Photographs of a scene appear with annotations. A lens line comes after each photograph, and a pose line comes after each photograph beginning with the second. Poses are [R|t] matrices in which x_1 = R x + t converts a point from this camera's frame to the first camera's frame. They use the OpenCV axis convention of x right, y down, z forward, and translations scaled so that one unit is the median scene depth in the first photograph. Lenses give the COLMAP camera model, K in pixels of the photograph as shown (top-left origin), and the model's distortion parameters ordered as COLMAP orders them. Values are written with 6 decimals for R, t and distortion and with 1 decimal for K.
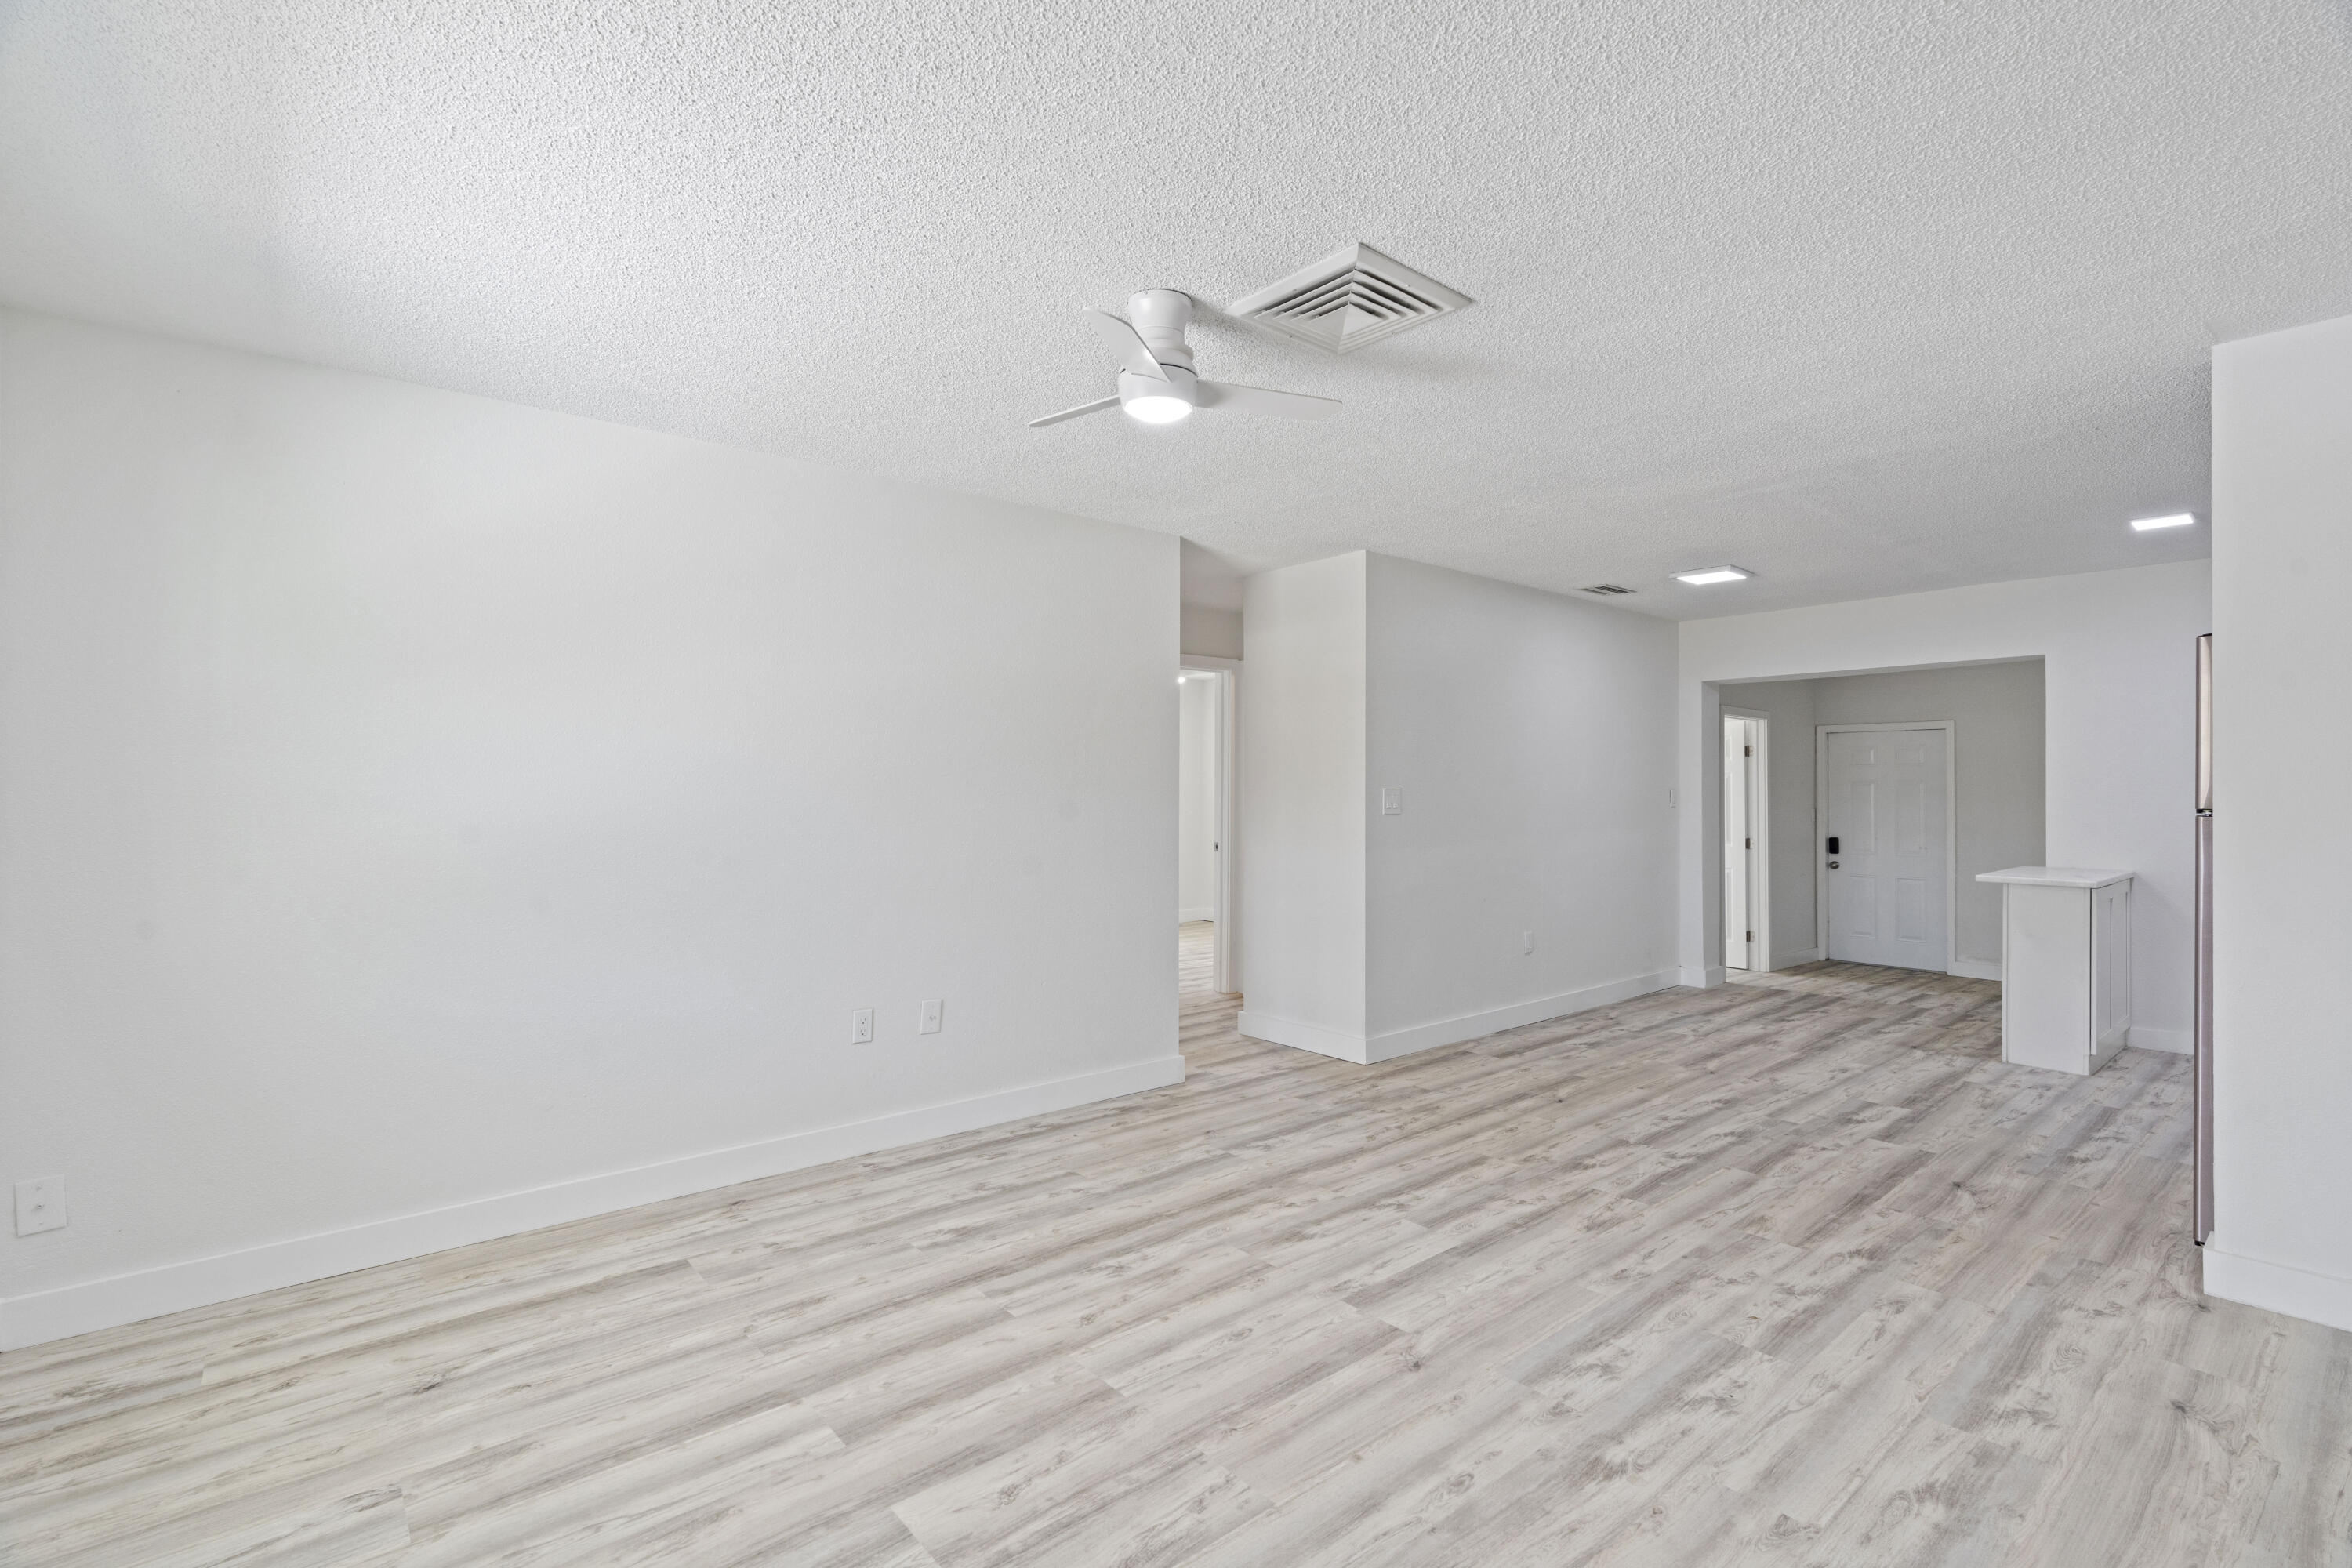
lens RADIAL K [[1059.0, 0, 1176.0], [0, 1059.0, 784.0], [0, 0, 1]] dist [-0.010416, 0.004558]
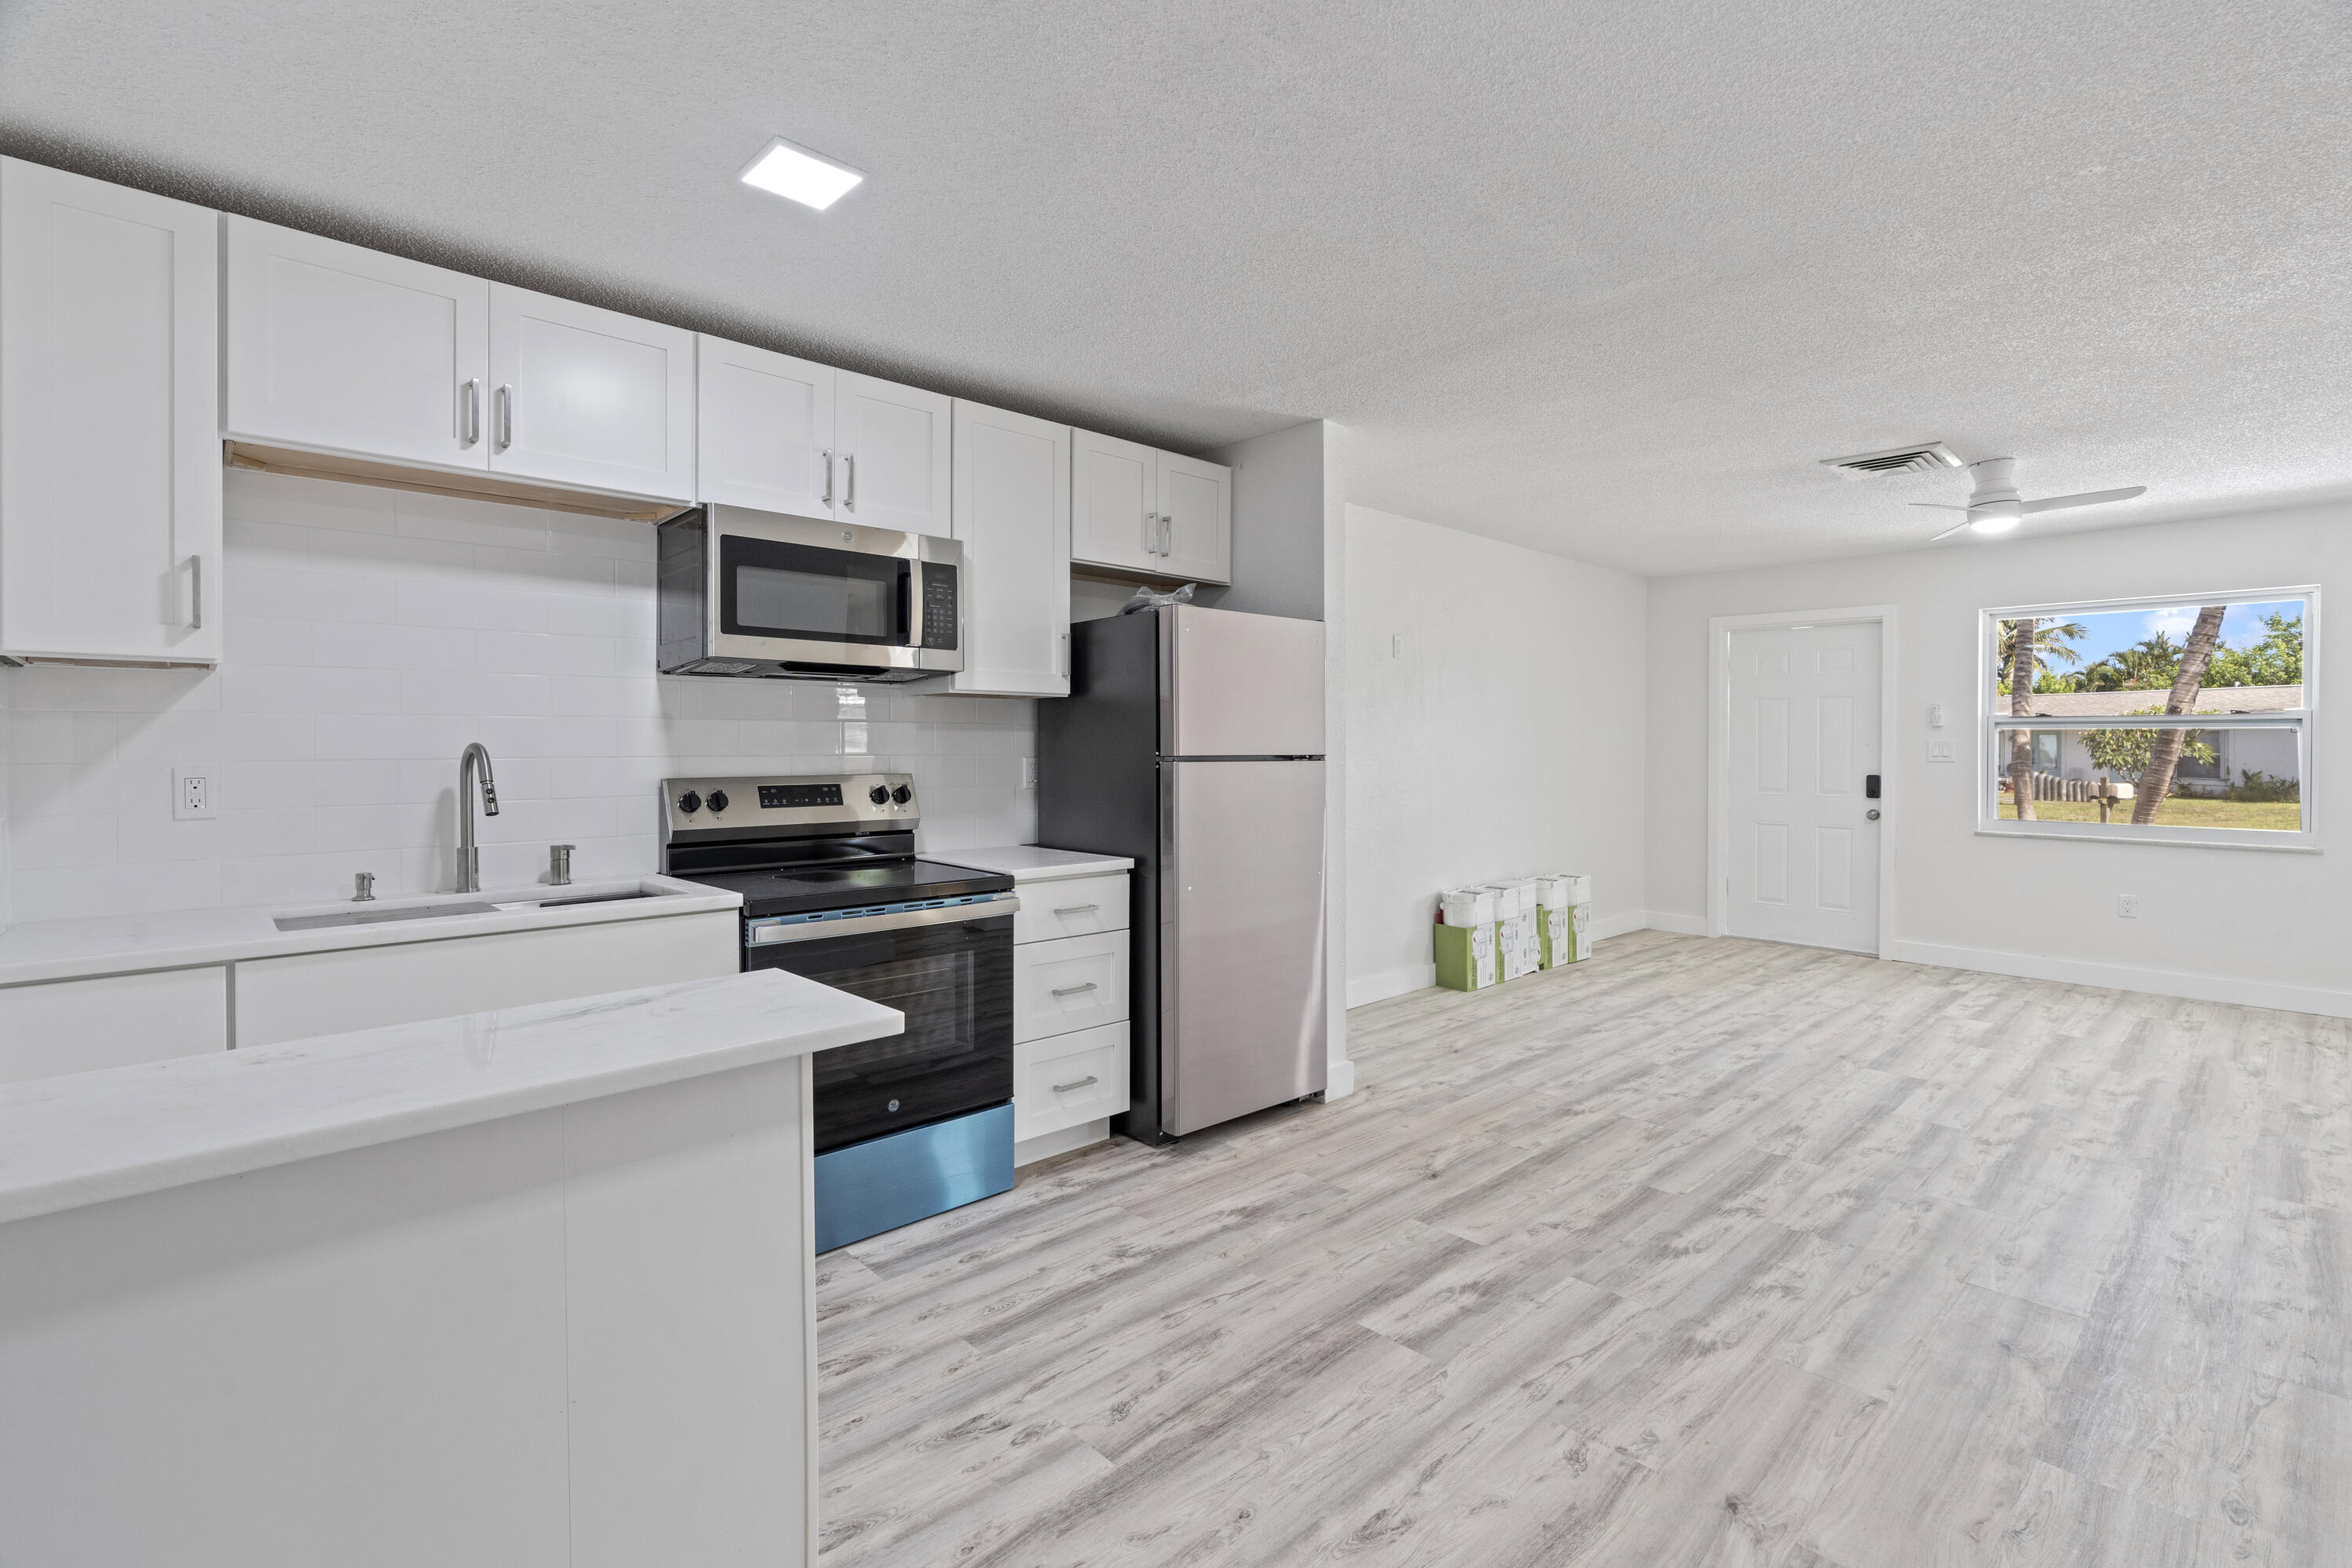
lens RADIAL K [[1076.6, 0, 1180.1], [0, 1076.6, 747.3], [0, 0, 1]] dist [-0.005290, 0.000853]
pose [[-0.998424, -0.003011, -0.056034, 1.083482], [-0.002930, 0.999995, -0.001529, 0.015547], [0.056038, -0.001363, -0.998428, 2.045793]]
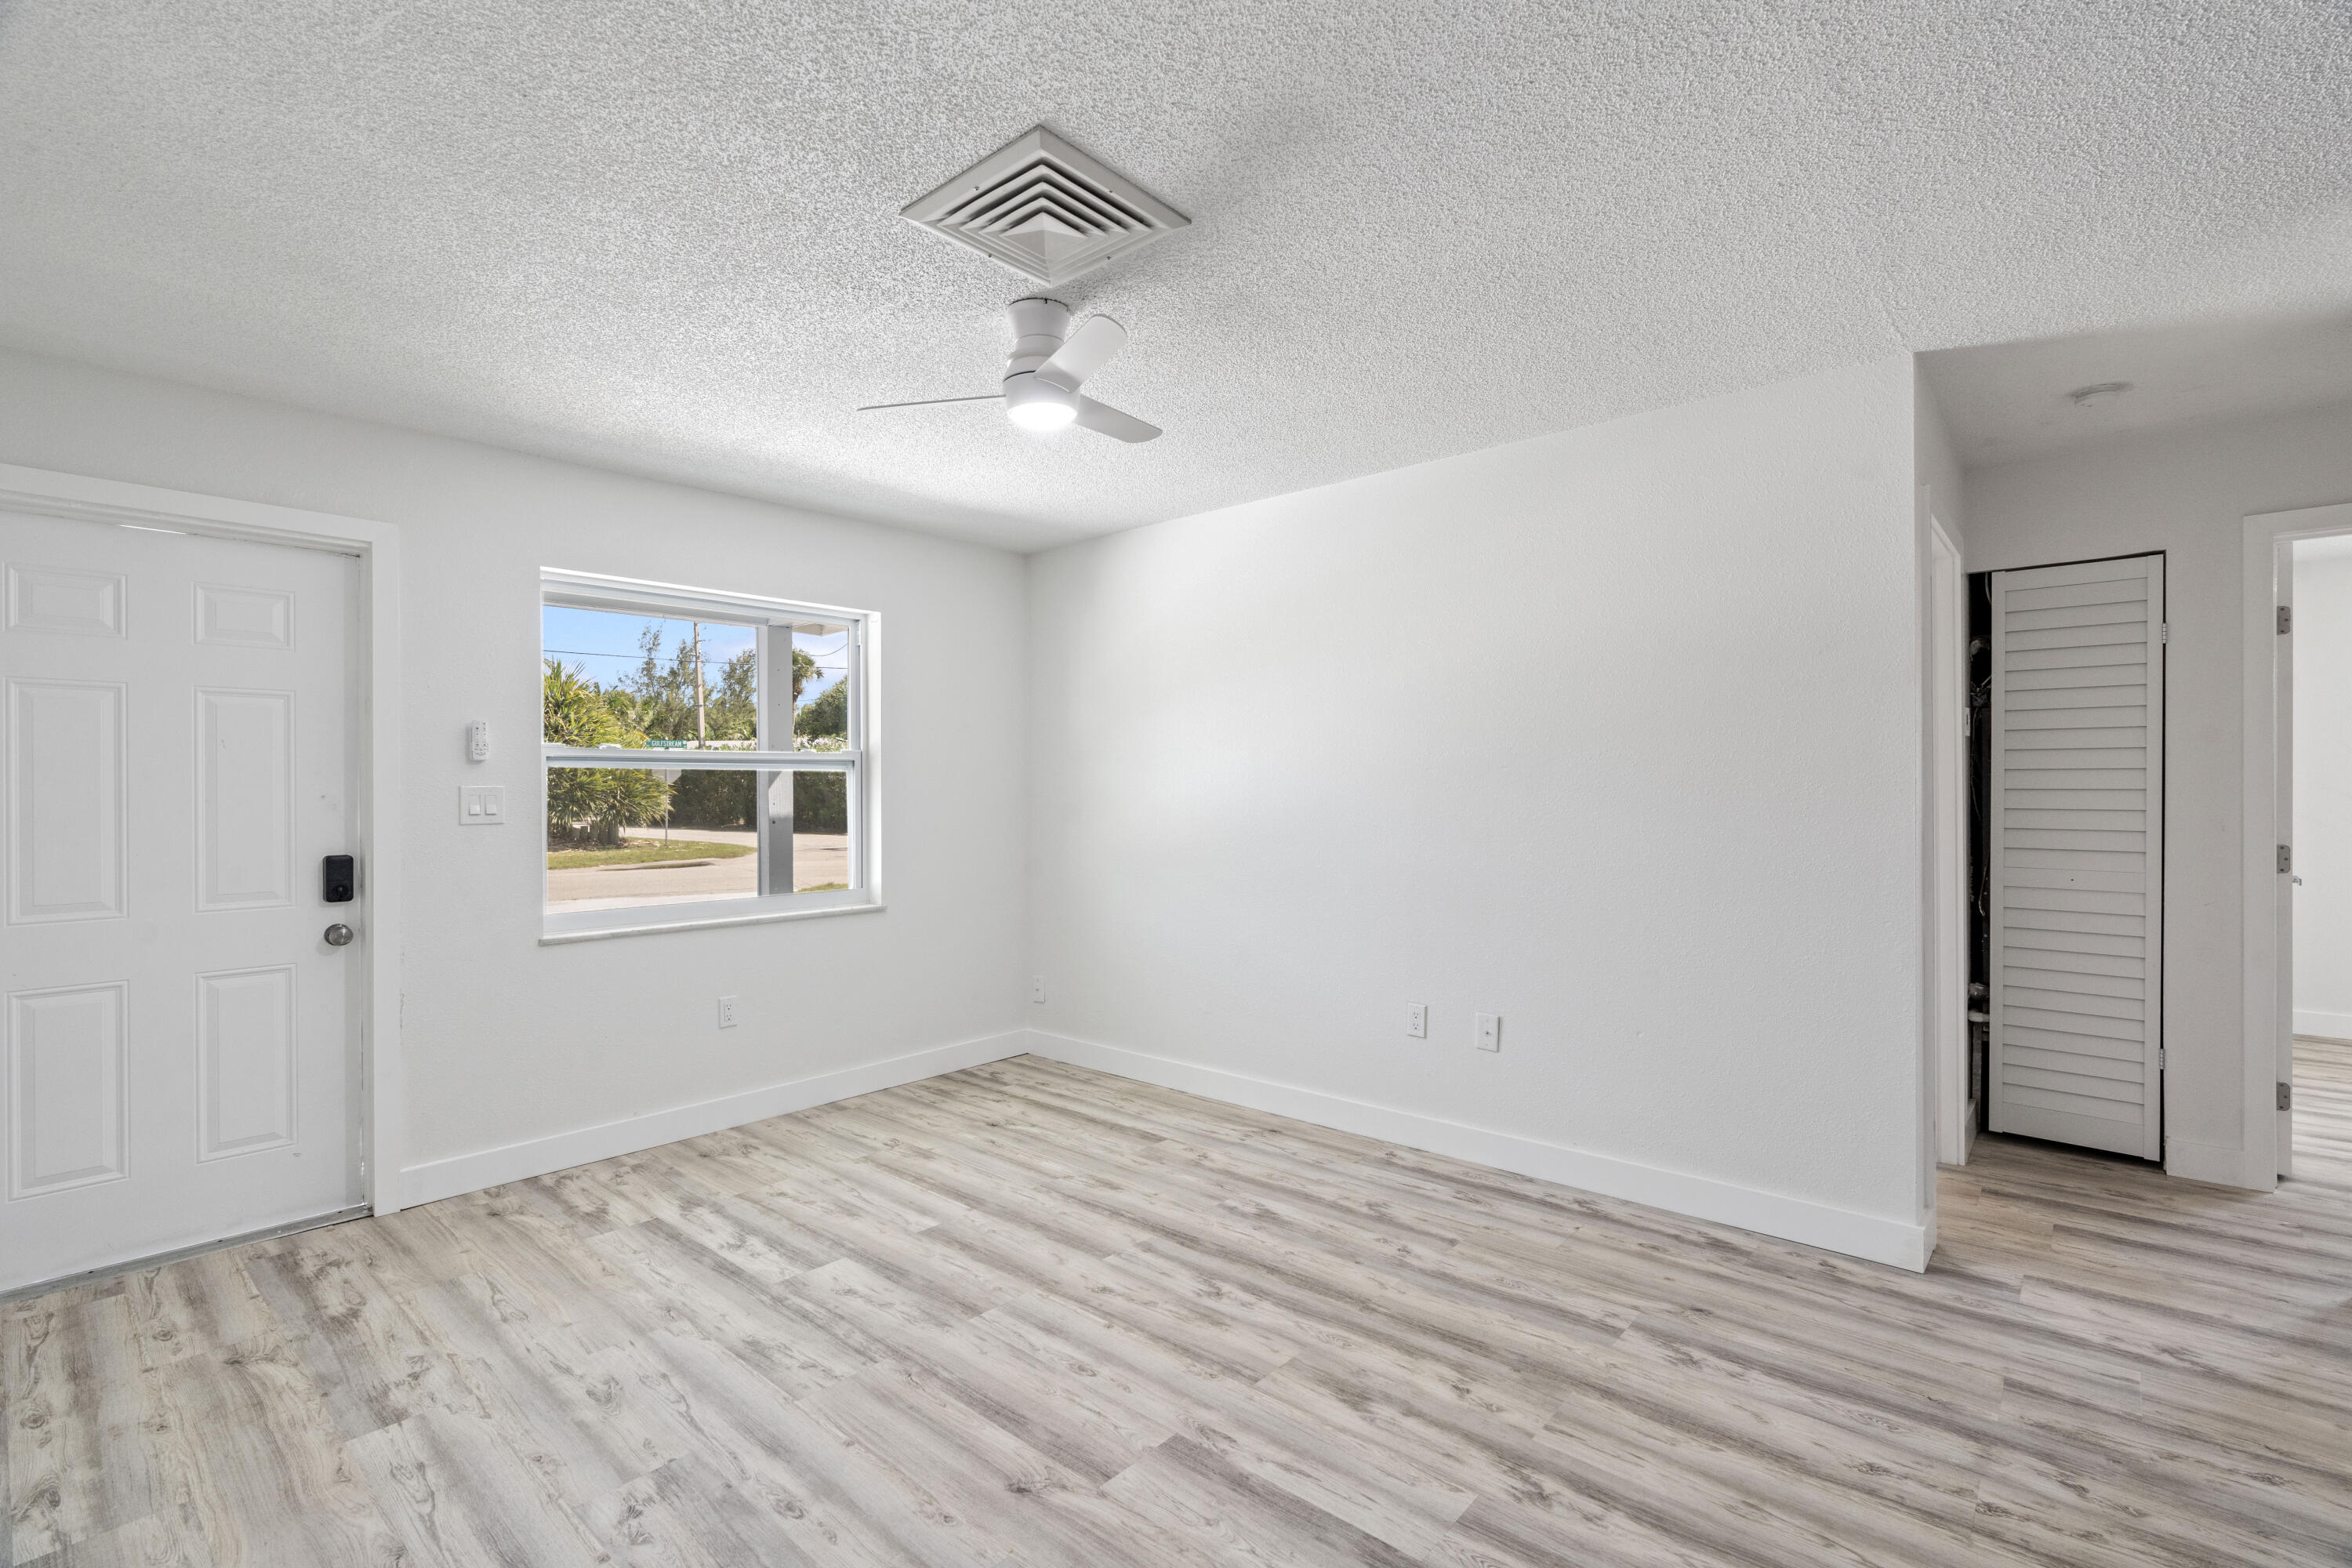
lens RADIAL K [[1059.0, 0, 1176.0], [0, 1059.0, 784.0], [0, 0, 1]] dist [-0.010416, 0.004558]
pose [[0.154206, -0.002939, -0.988034, 0.773838], [0.012170, 0.999925, -0.001075, 0.004067], [0.987964, -0.011859, 0.154231, 0.731886]]
